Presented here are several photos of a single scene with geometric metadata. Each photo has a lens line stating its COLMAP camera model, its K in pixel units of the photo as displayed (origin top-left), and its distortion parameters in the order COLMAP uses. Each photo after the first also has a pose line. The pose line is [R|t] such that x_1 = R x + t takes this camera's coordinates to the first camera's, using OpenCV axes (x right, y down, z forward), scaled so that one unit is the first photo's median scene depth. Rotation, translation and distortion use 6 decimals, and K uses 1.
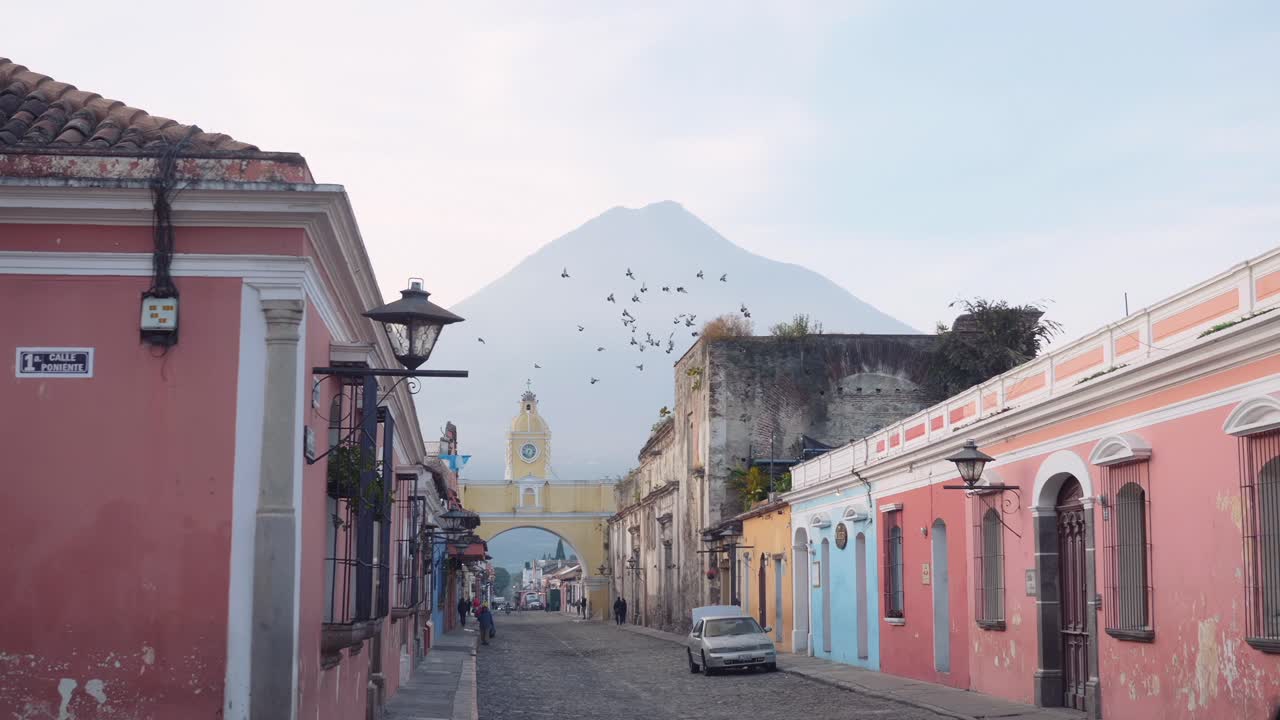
lens RADIAL K [[1781.6, 0, 635.7], [0, 1781.6, 353.6], [0, 0, 1]] dist [0.016936, 0.000000]
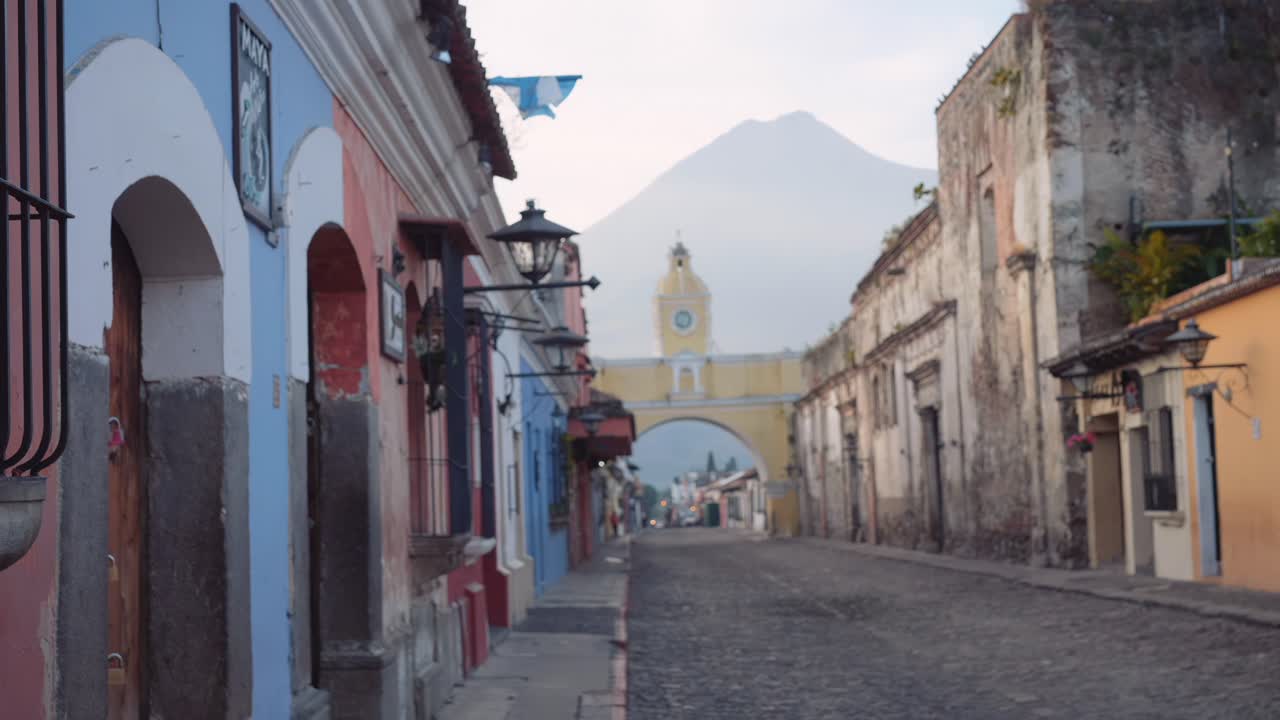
lens RADIAL K [[1781.6, 0, 641.2], [0, 1781.6, 364.9], [0, 0, 1]] dist [0.016936, 0.000000]
pose [[0.996222, -0.042365, -0.075806, -0.034230], [0.046305, 0.997625, 0.050987, 0.055923], [0.073465, -0.054305, 0.995818, 0.389784]]
